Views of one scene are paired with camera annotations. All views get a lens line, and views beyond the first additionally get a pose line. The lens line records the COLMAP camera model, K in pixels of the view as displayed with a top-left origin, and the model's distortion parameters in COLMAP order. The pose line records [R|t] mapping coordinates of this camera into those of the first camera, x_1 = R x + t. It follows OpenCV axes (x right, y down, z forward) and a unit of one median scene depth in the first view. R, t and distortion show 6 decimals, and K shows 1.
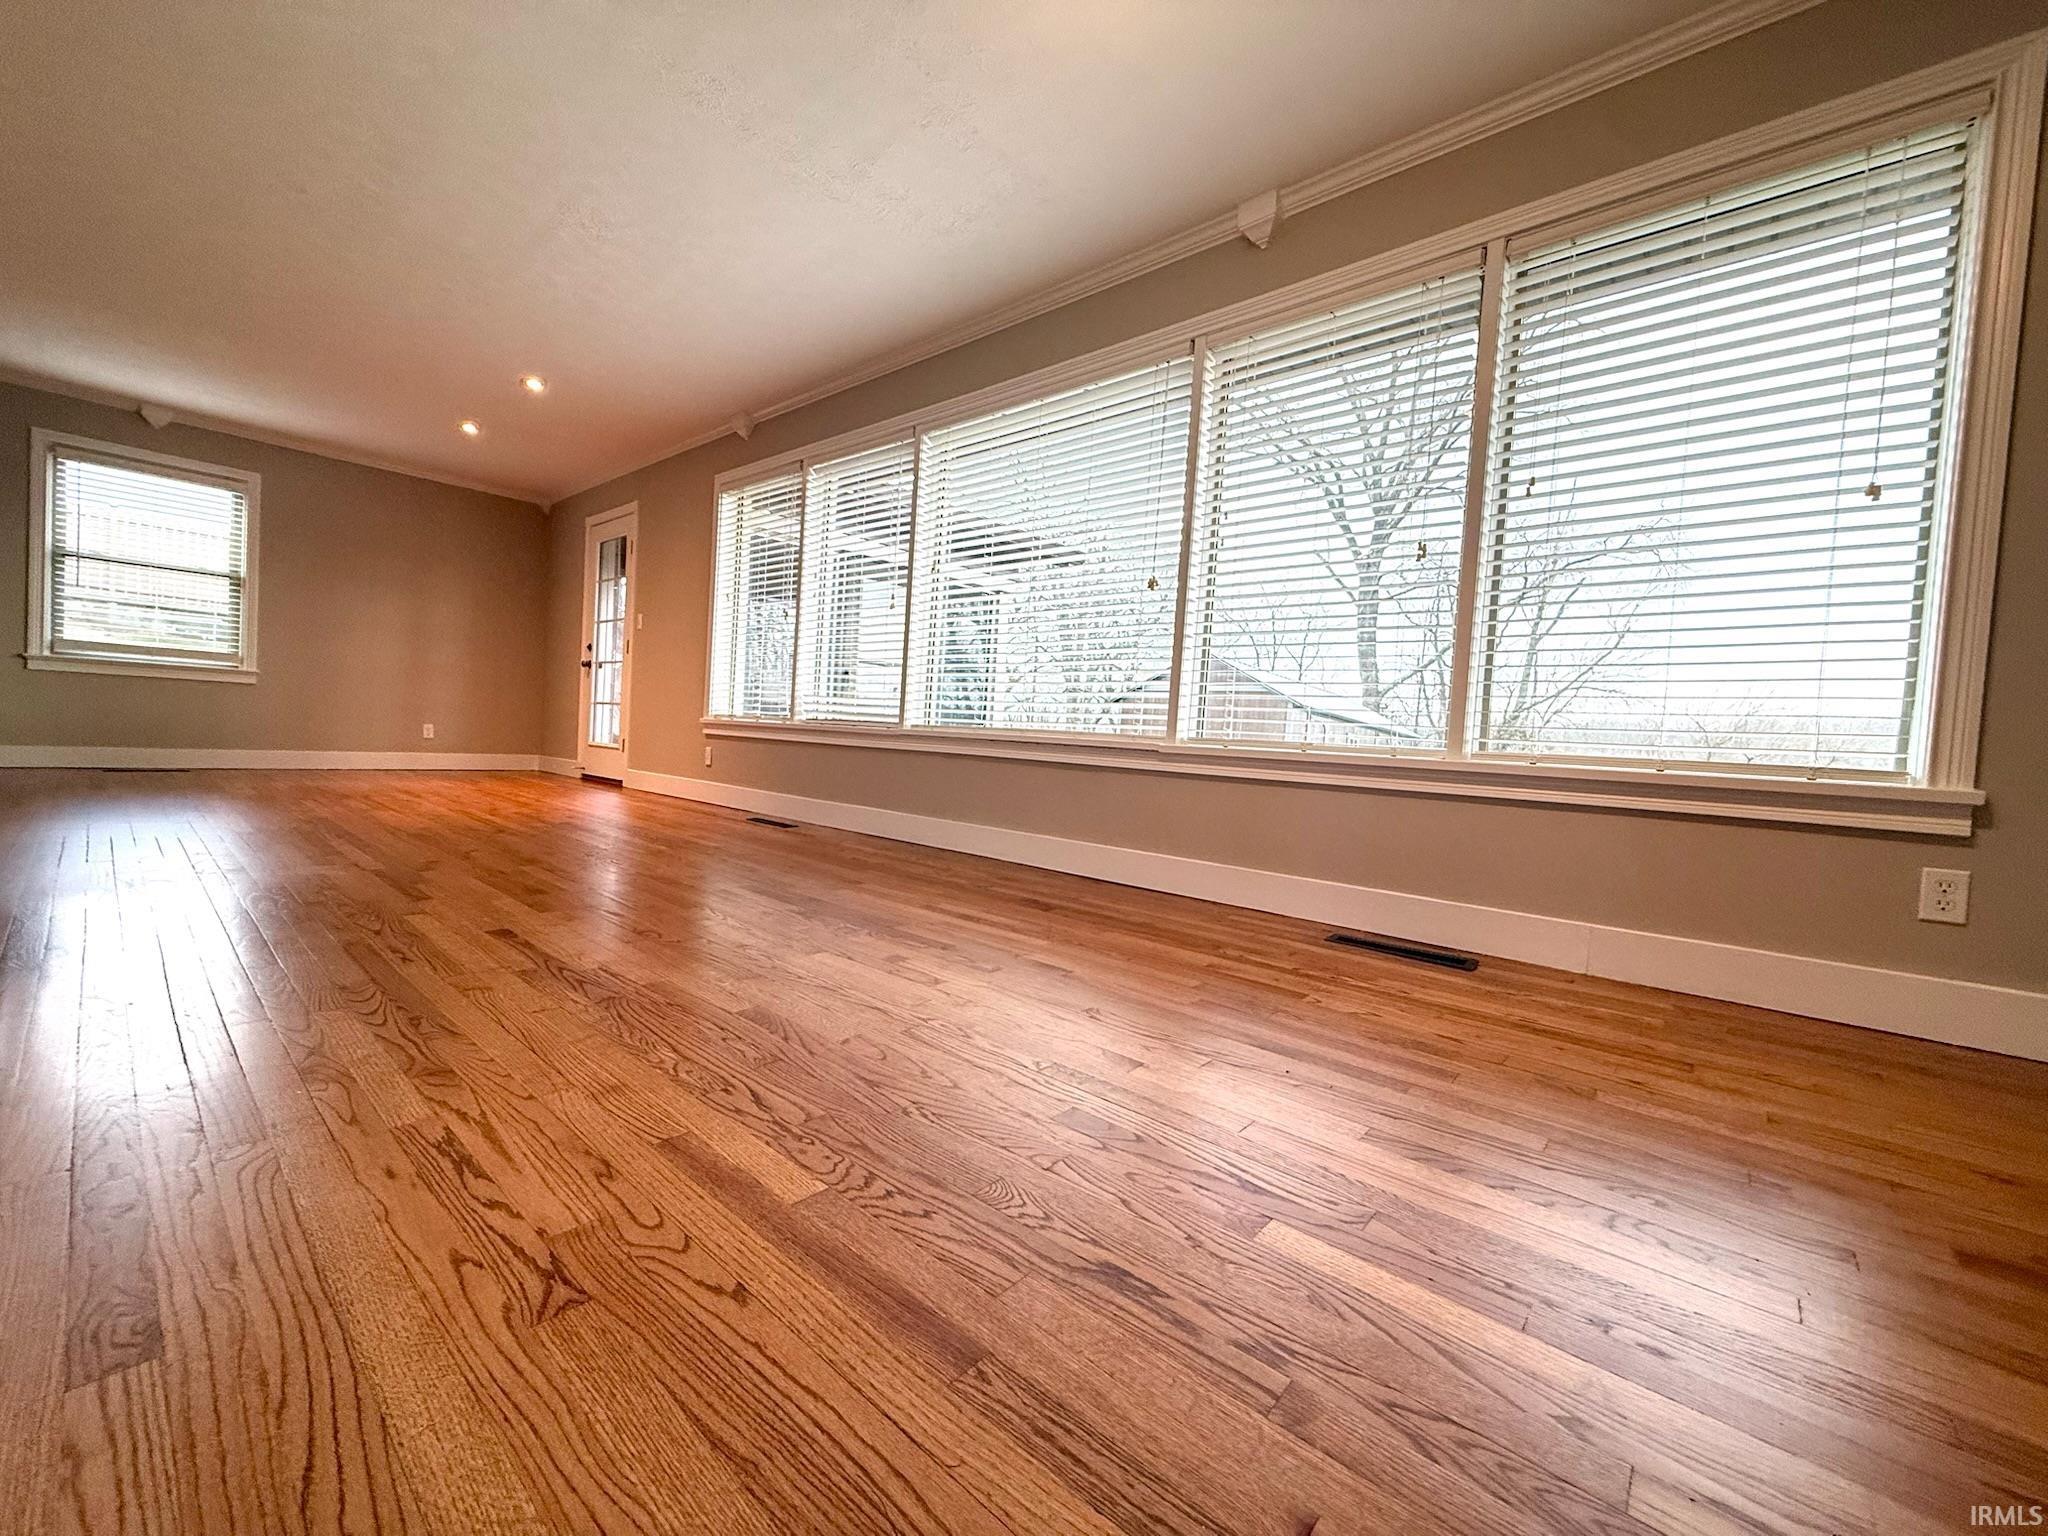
lens RADIAL K [[817.2, 0, 1022.6], [0, 817.2, 767.2], [0, 0, 1]] dist [-0.000198, 0.000020]
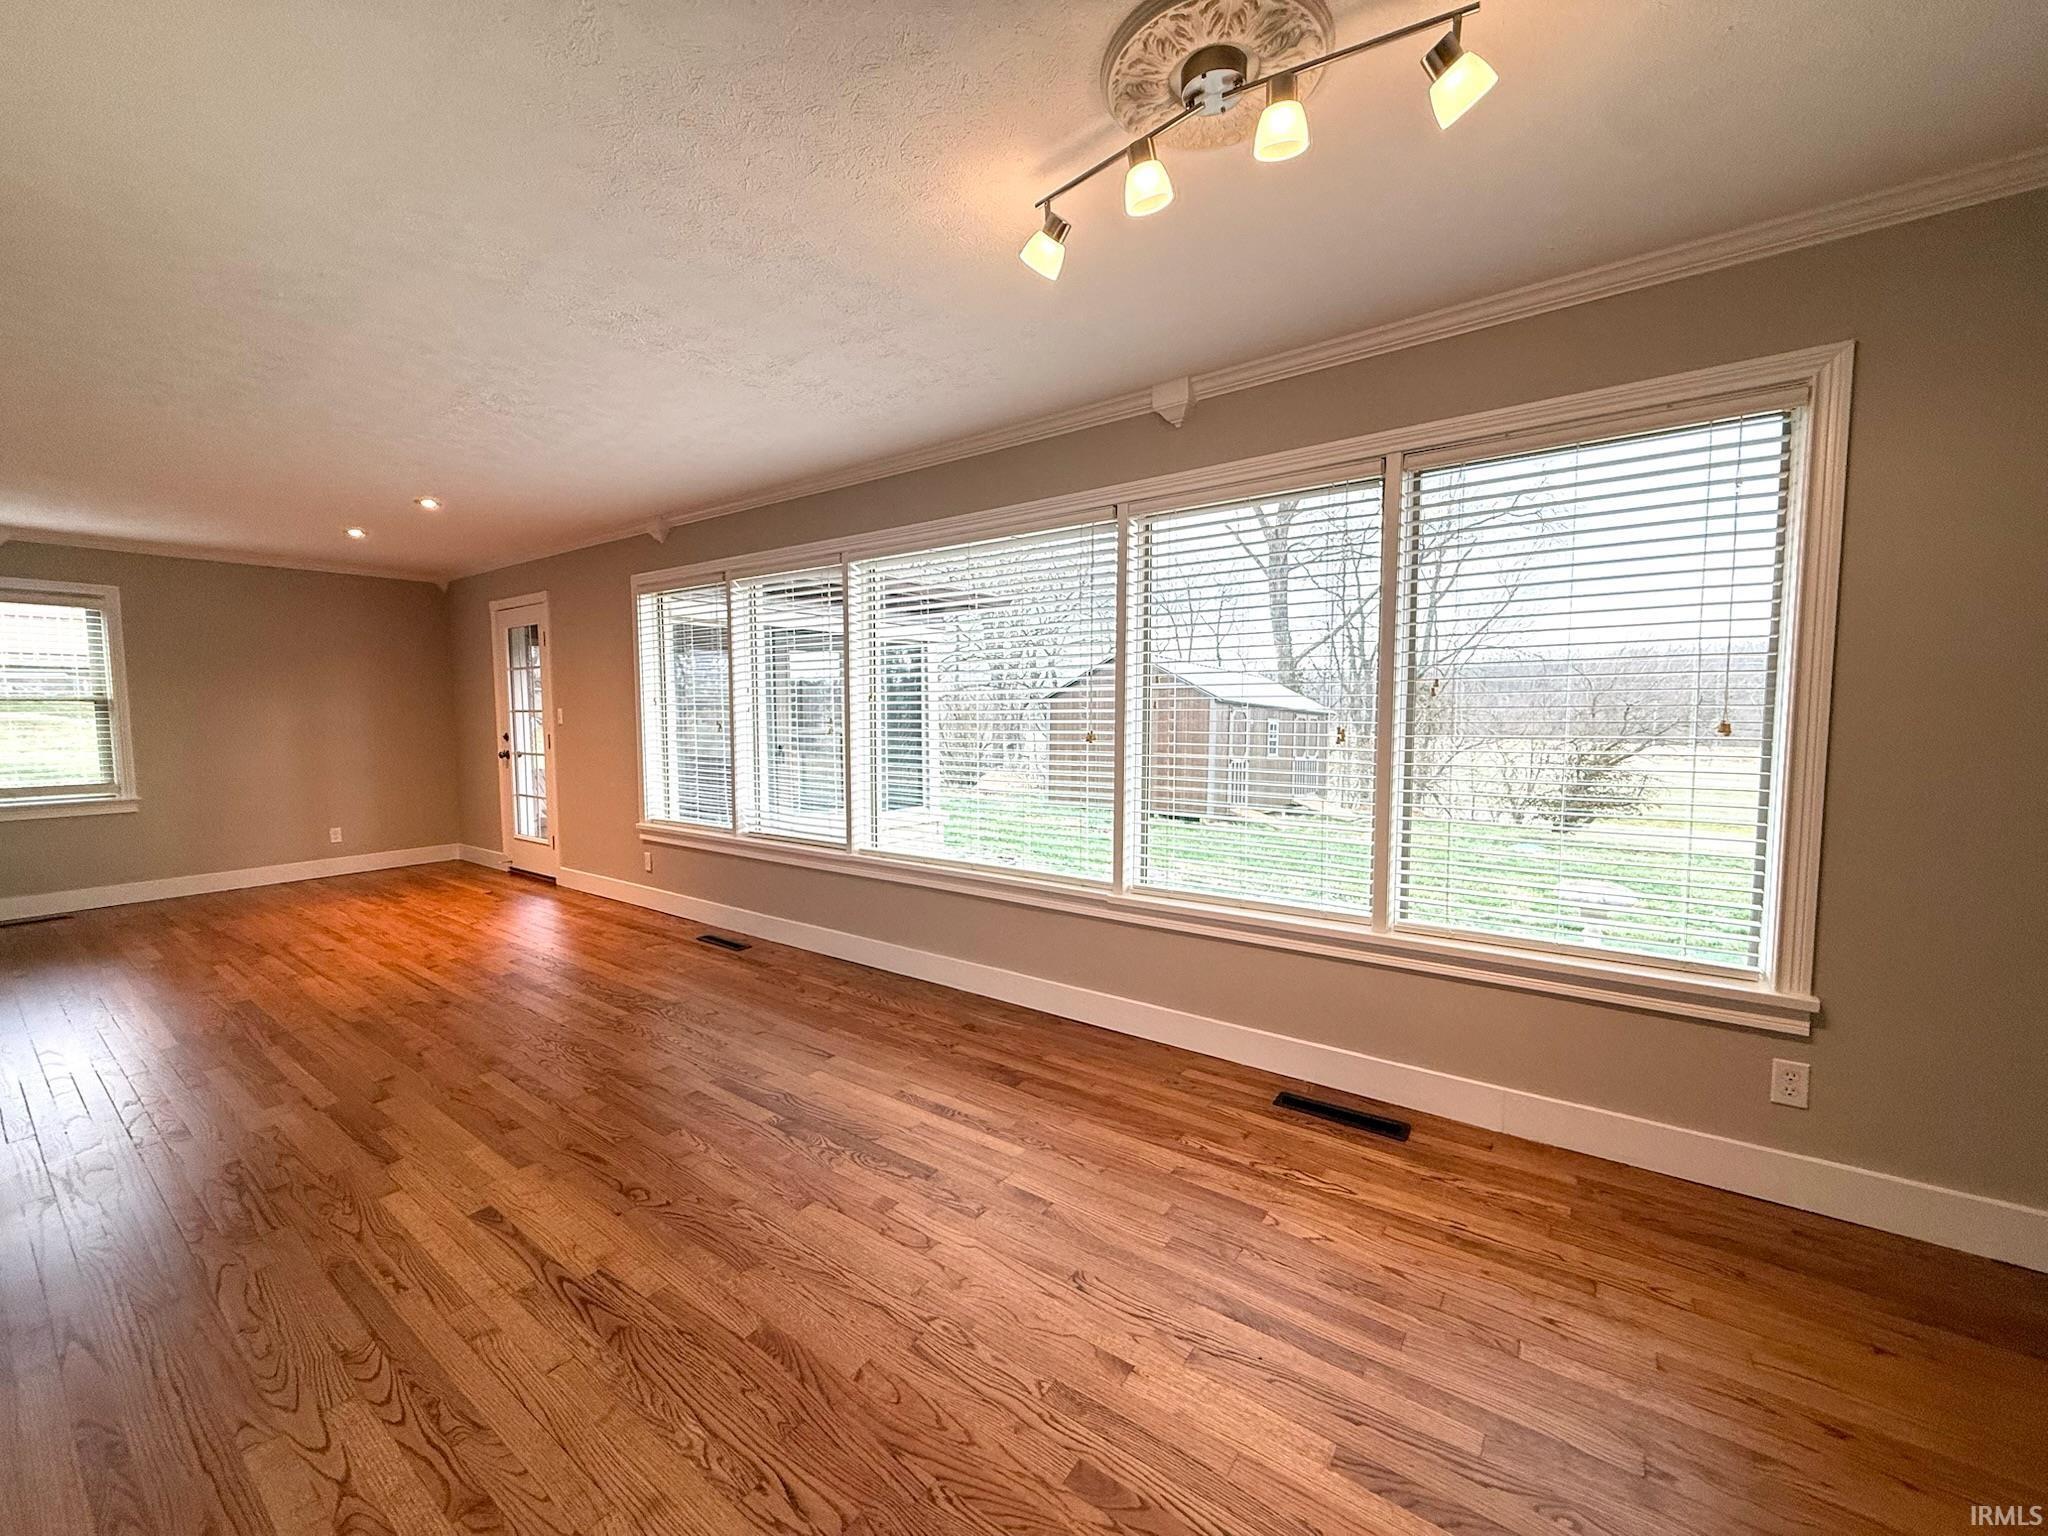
lens RADIAL K [[817.2, 0, 1022.8], [0, 817.2, 764.9], [0, 0, 1]] dist [-0.000198, 0.000020]
pose [[0.993947, -0.068884, 0.085577, -0.019426], [0.065607, 0.997022, 0.040528, -0.246471], [-0.088114, -0.034668, 0.995507, -0.030521]]
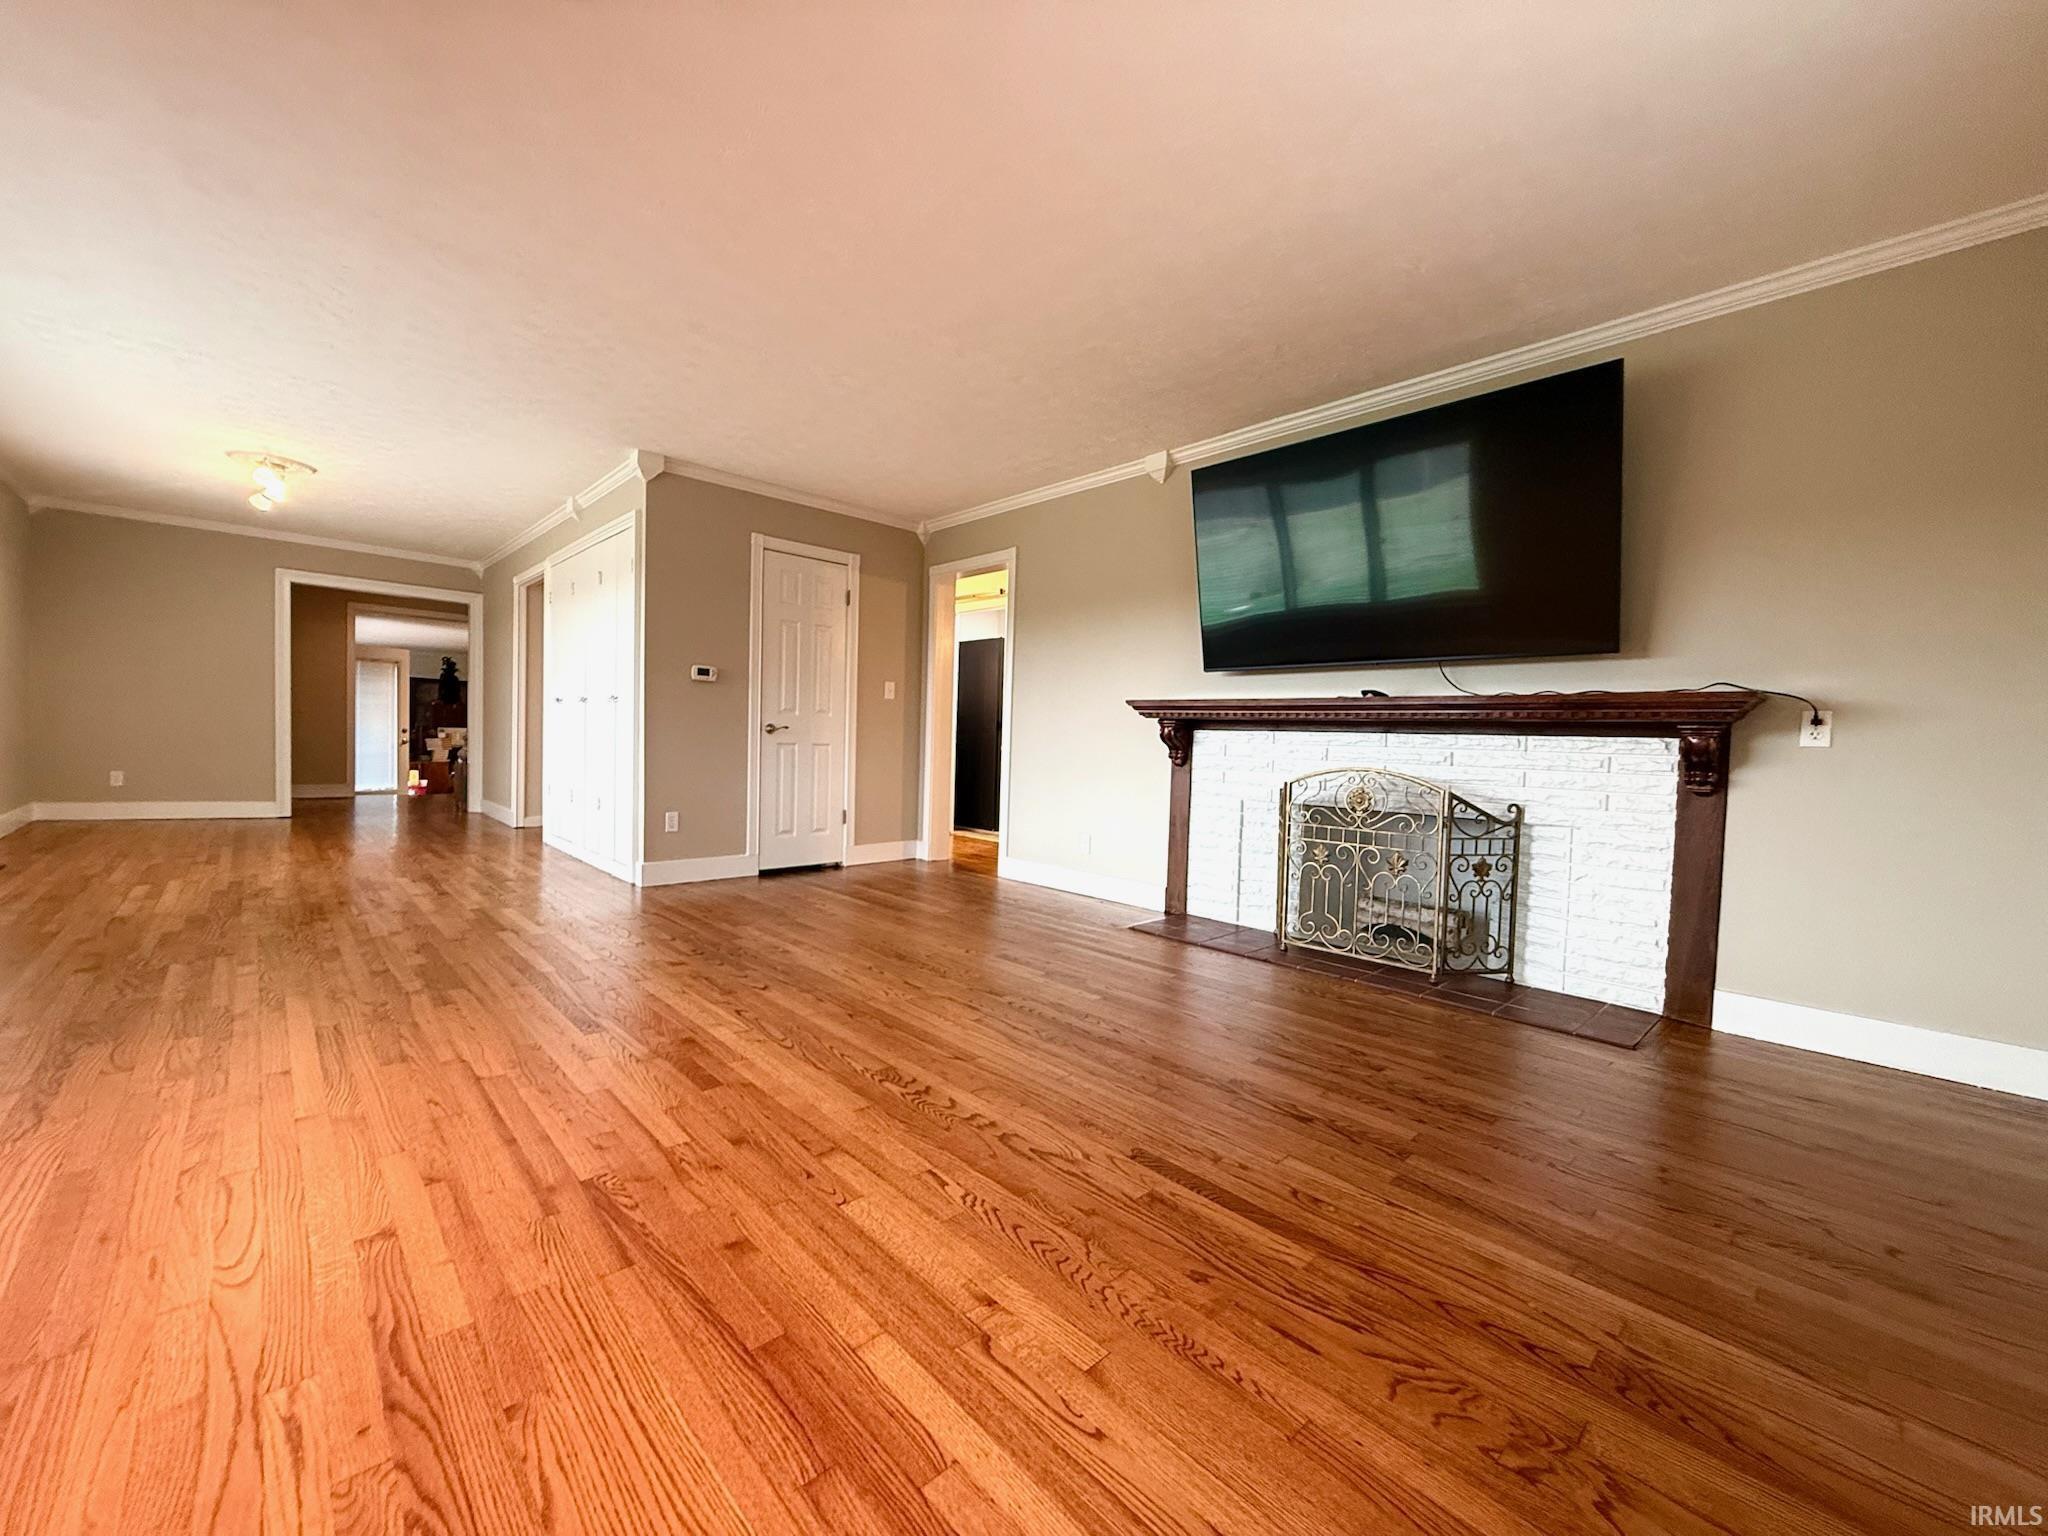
lens RADIAL K [[817.2, 0, 1011.6], [0, 817.2, 761.7], [0, 0, 1]] dist [-0.000198, 0.000020]
pose [[-0.990558, -0.093974, 0.099823, -1.524952], [-0.087548, 0.993910, 0.066922, -0.266303], [-0.105504, 0.057551, -0.992752, 1.964547]]
